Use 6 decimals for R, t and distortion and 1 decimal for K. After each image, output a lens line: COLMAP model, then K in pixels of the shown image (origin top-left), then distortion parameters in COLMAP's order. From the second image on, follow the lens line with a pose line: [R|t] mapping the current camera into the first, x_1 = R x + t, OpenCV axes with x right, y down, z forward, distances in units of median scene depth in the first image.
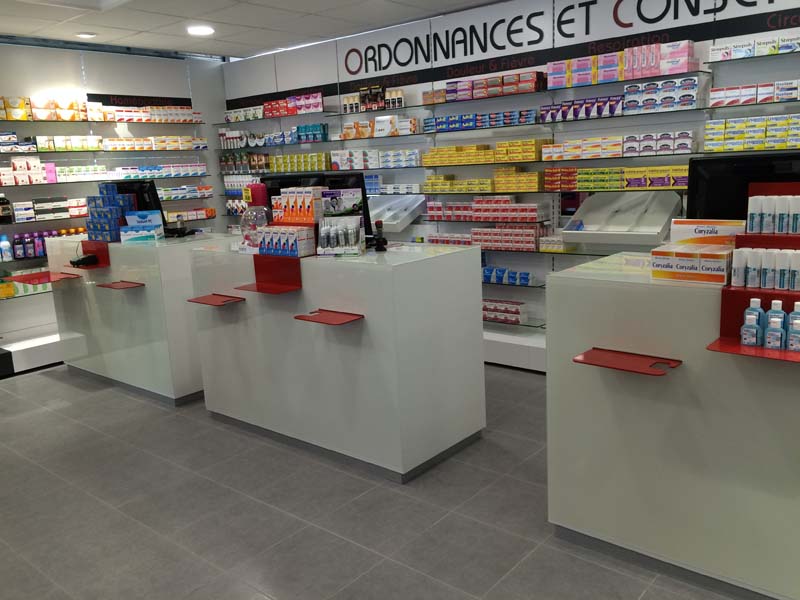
lens RADIAL K [[674.5, 0, 401.0], [0, 674.5, 299.7], [0, 0, 1]] dist [-0.001579, -0.018140]
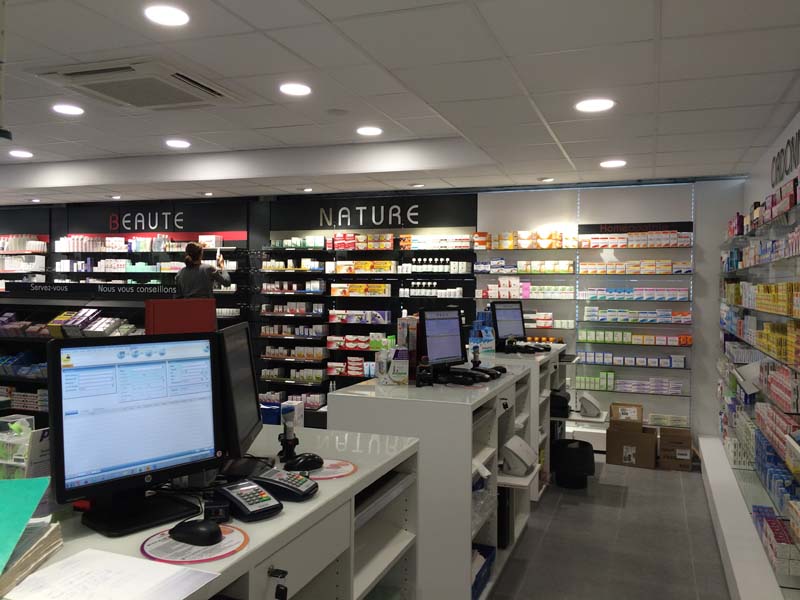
lens RADIAL K [[674.5, 0, 400.5], [0, 674.5, 300.8], [0, 0, 1]] dist [-0.001579, -0.018140]
pose [[0.326216, 0.051804, -0.943875, 0.551088], [-0.215606, 0.976256, -0.020935, -0.092237], [0.920379, 0.210335, 0.329639, 0.377951]]
